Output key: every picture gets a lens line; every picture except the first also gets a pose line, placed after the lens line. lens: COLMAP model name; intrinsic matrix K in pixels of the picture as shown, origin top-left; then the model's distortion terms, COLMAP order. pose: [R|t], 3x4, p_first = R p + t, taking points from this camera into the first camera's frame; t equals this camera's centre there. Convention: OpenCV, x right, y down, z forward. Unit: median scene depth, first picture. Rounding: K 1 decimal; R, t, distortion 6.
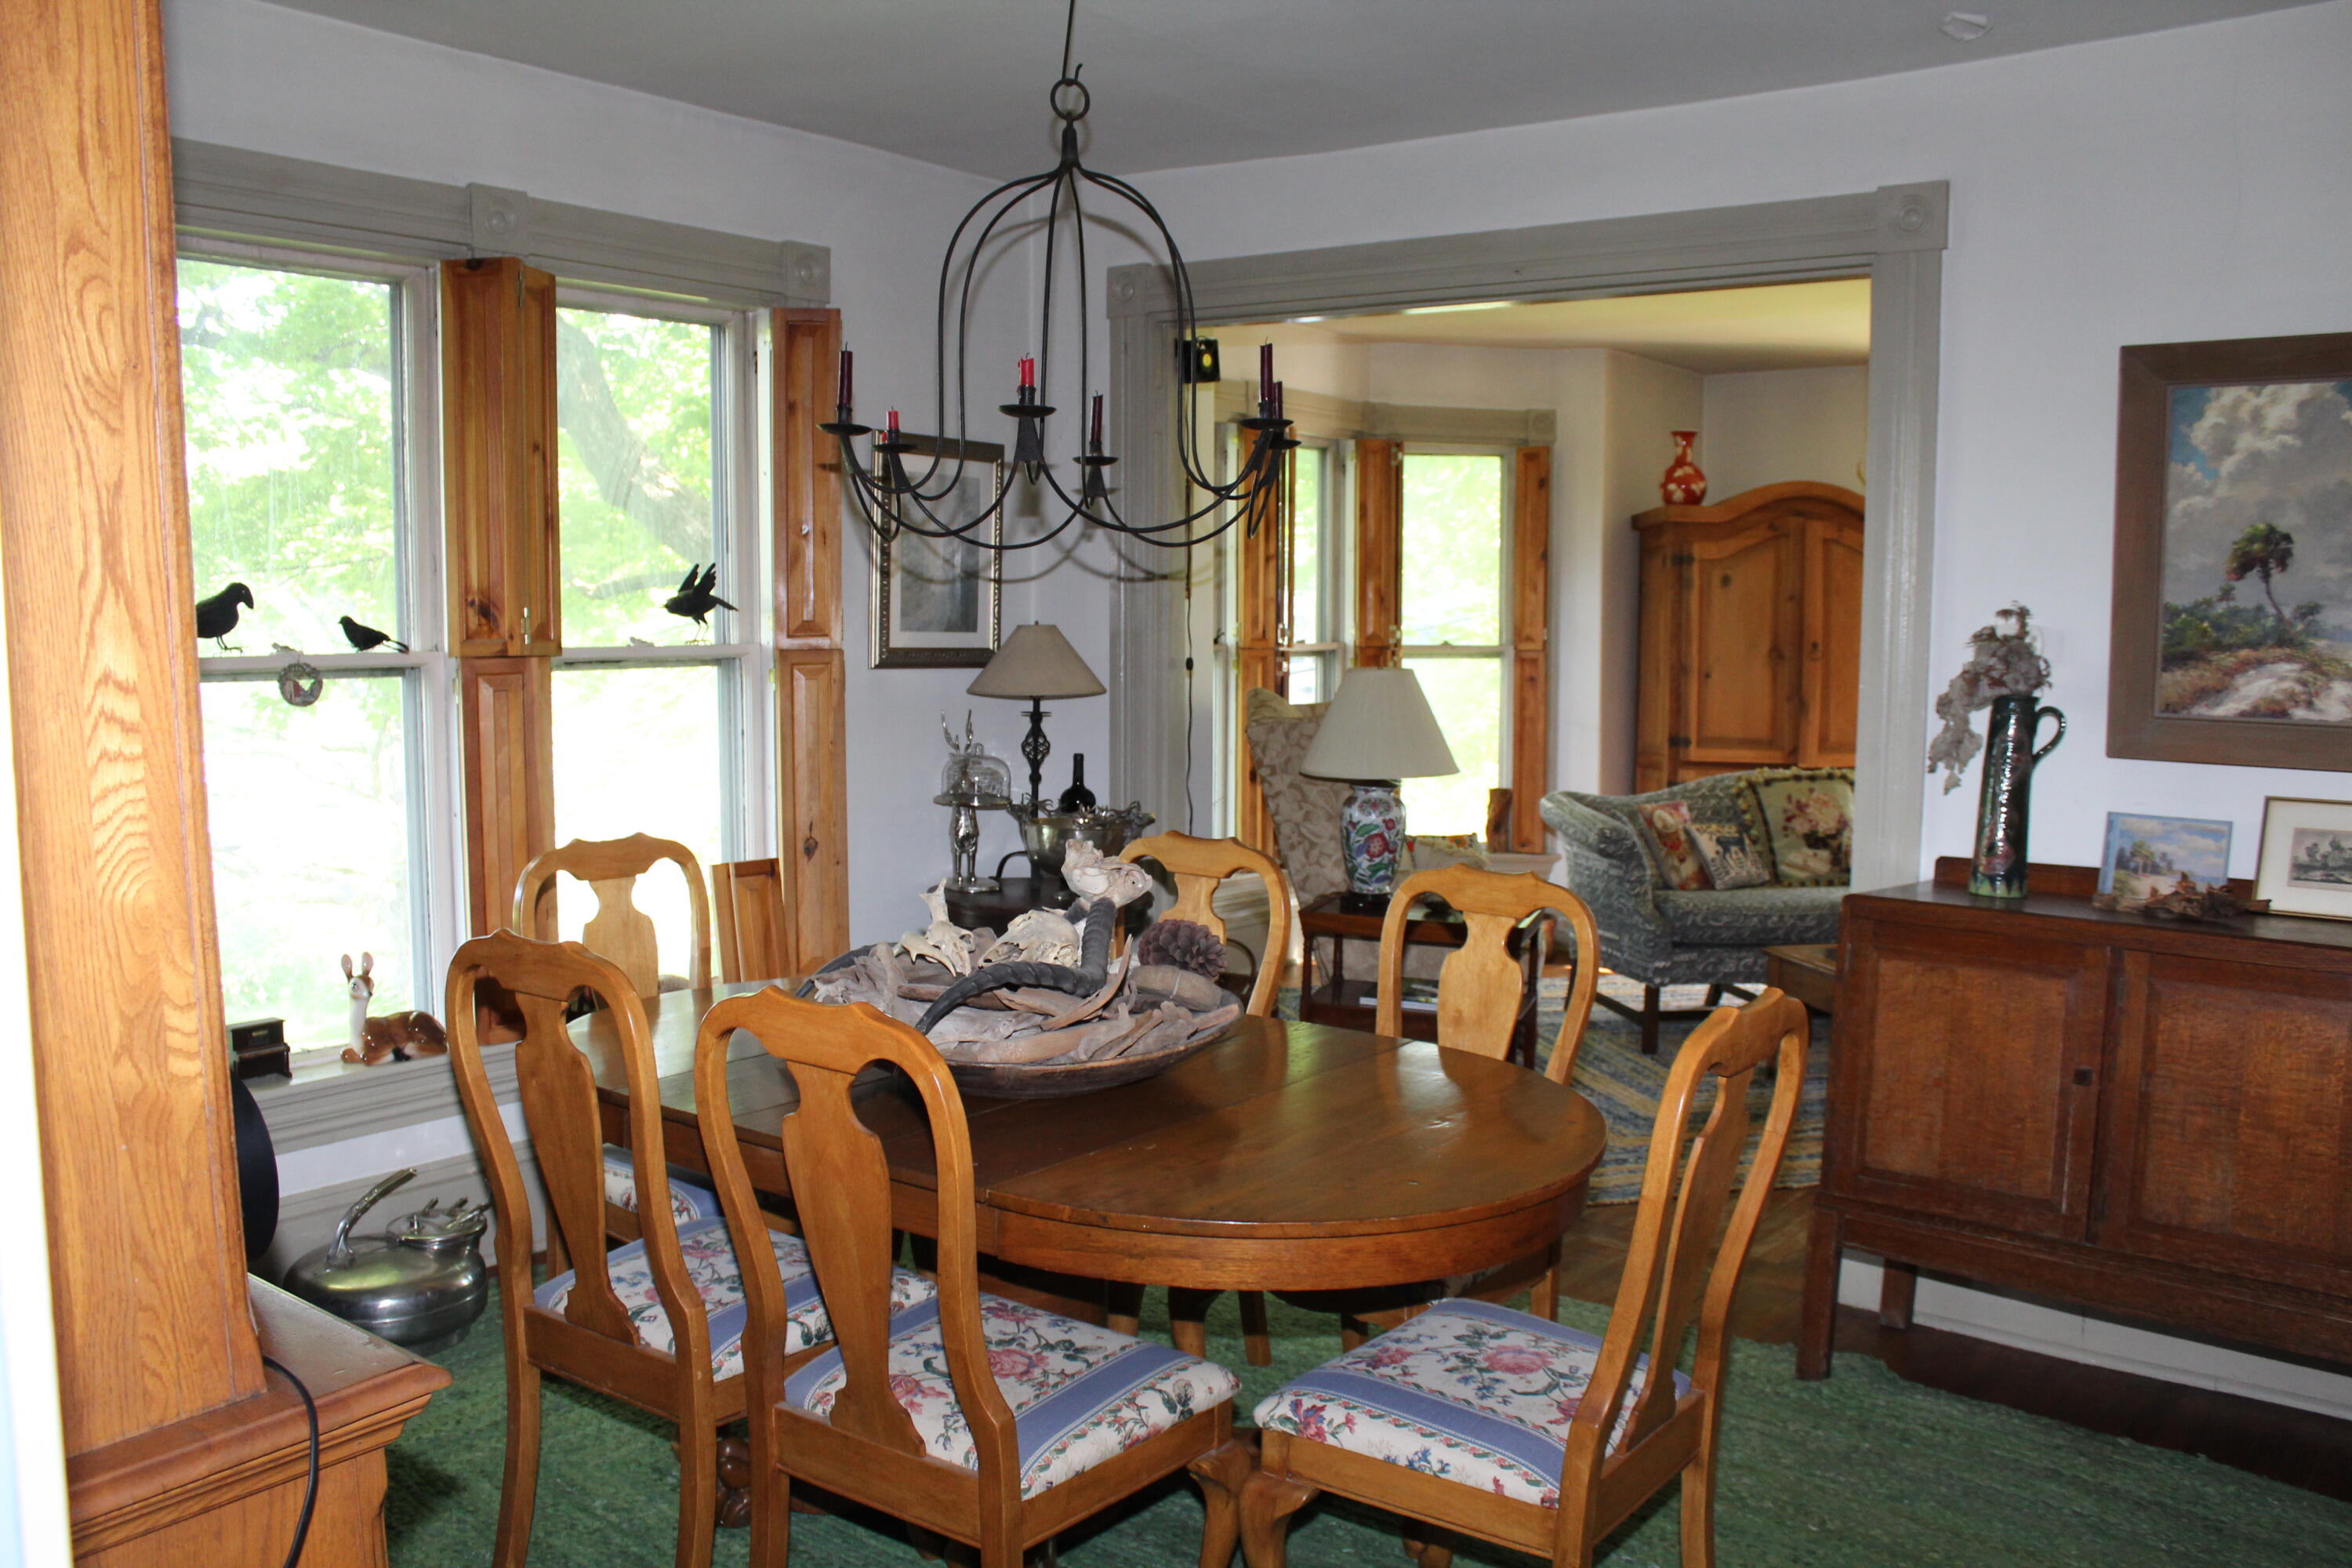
lens RADIAL K [[1918.5, 0, 1142.9], [0, 1918.5, 799.6], [0, 0, 1]] dist [-0.165489, 0.145148]
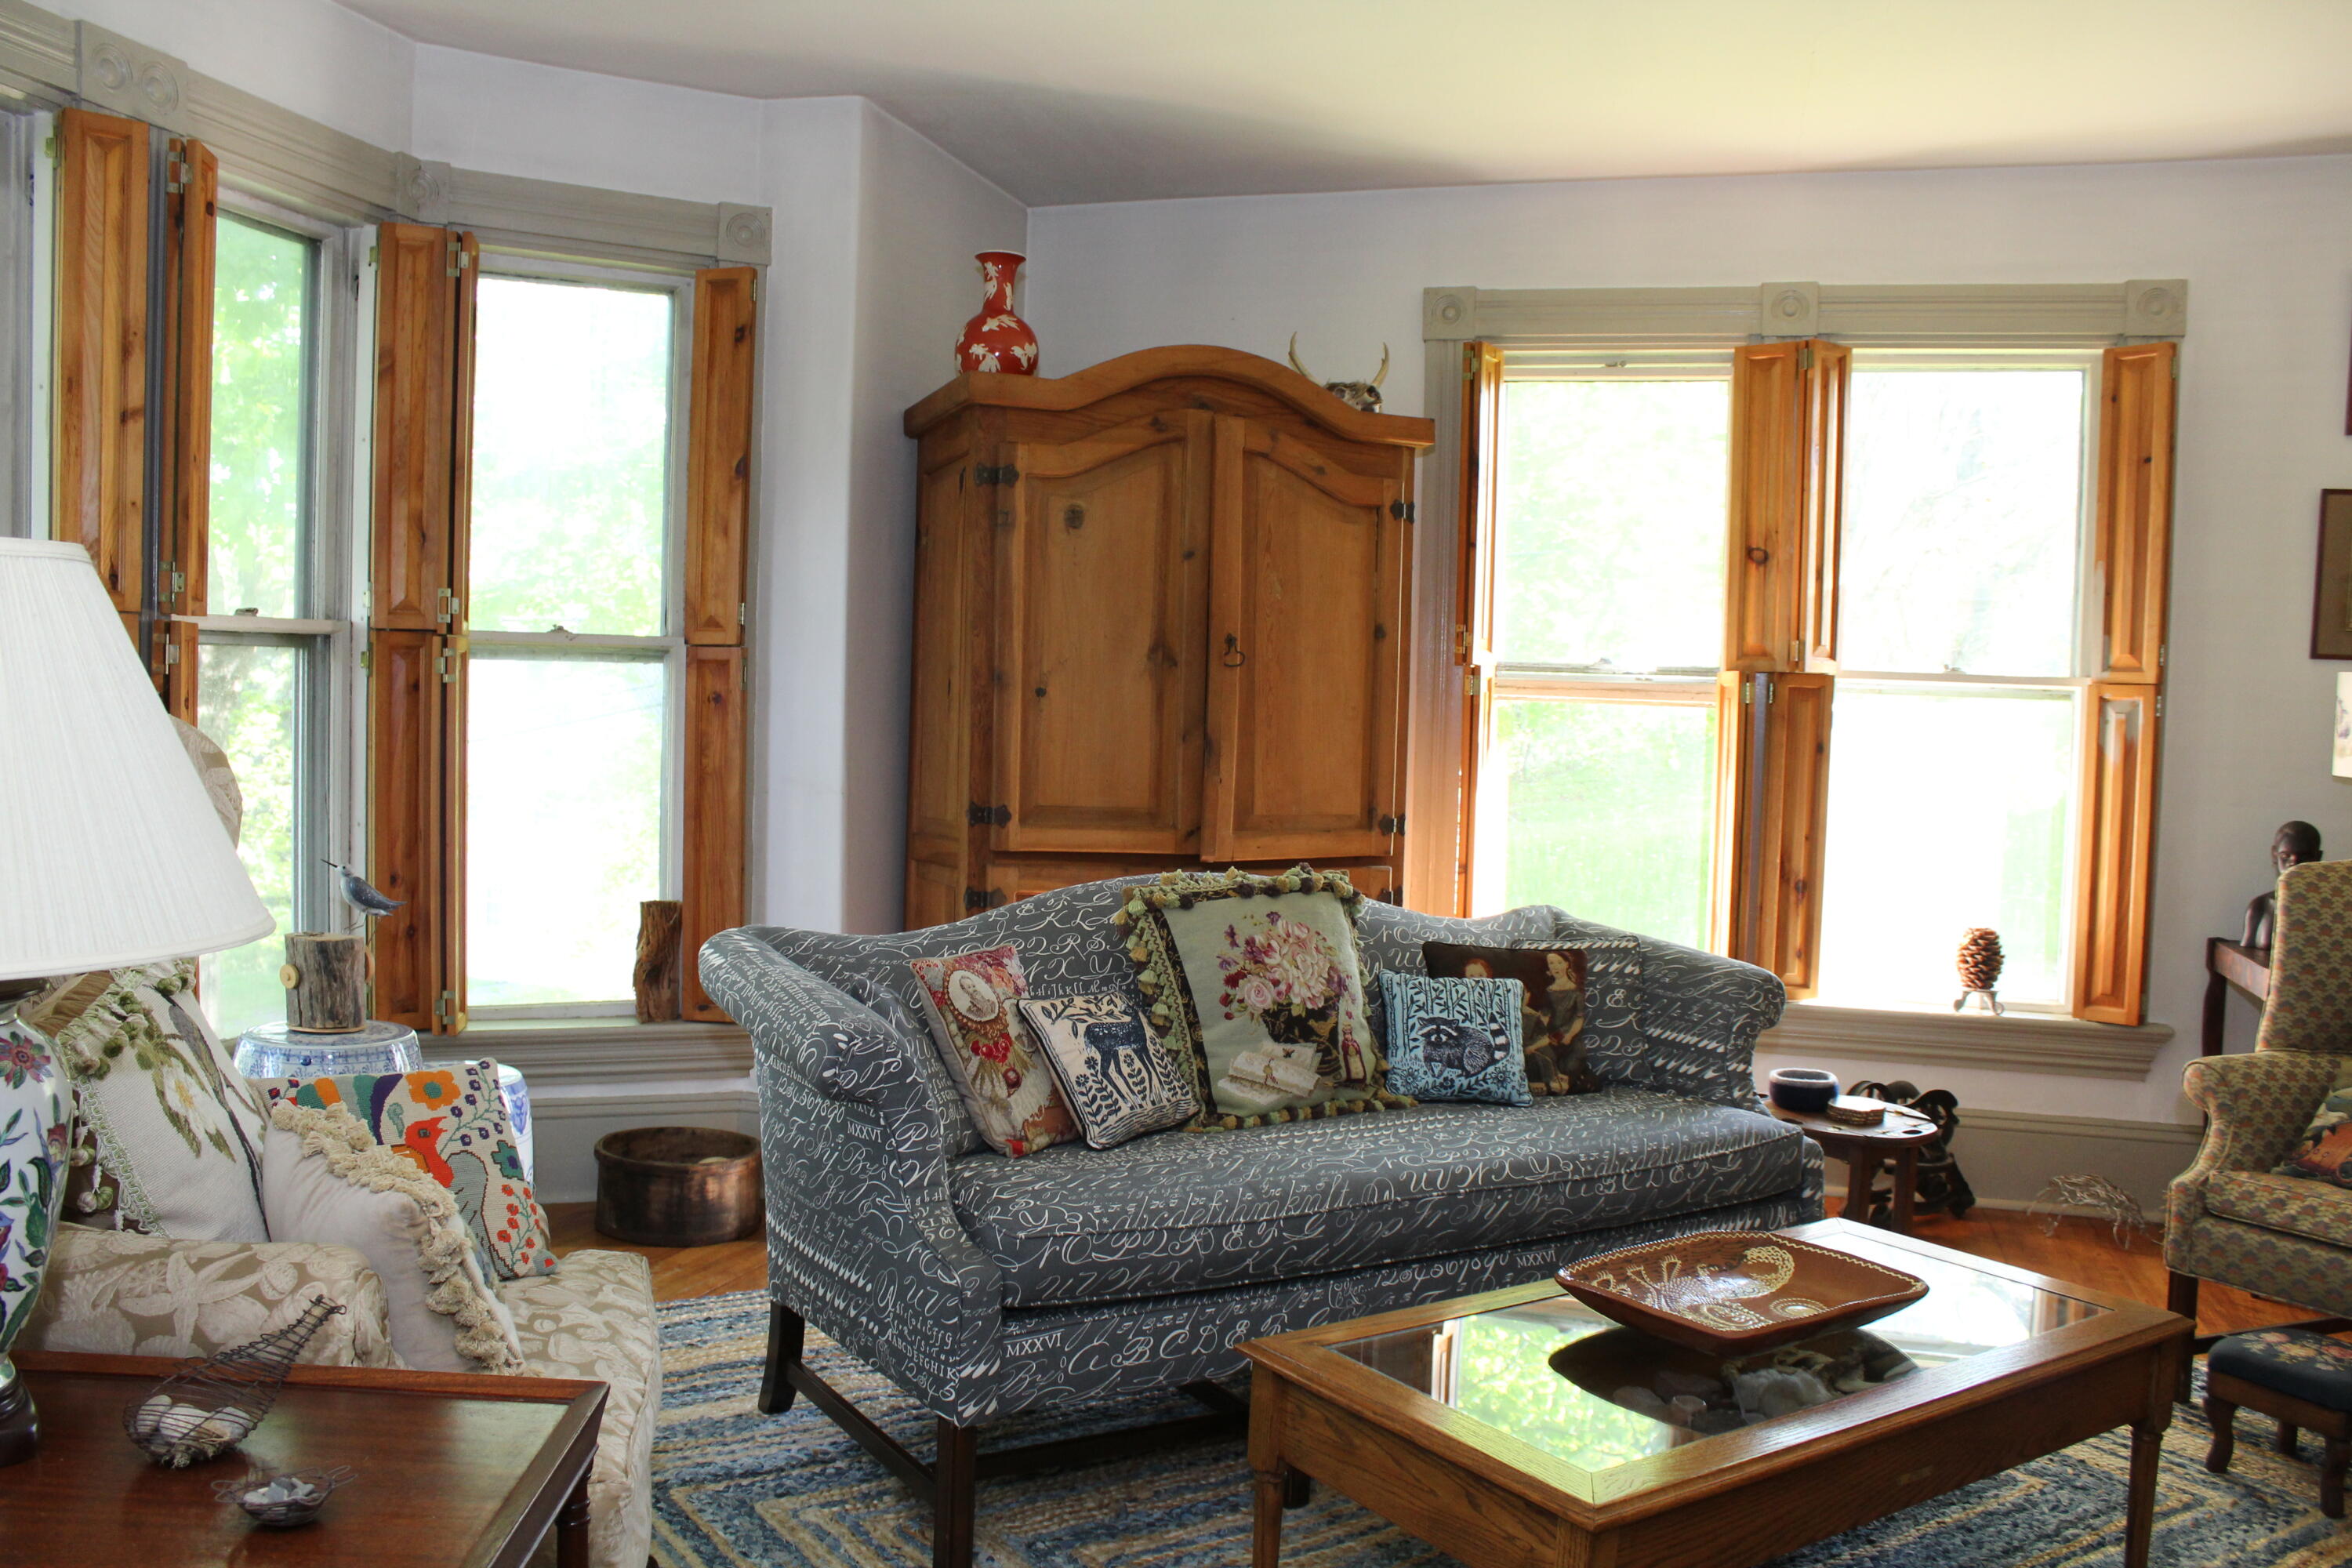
lens RADIAL K [[1918.5, 0, 1142.9], [0, 1918.5, 799.6], [0, 0, 1]] dist [-0.165489, 0.145148]
pose [[0.930323, 0.004921, 0.366708, 0.126601], [0.008556, 0.999347, -0.035116, -0.015687], [-0.366641, 0.035807, 0.929673, 0.486854]]
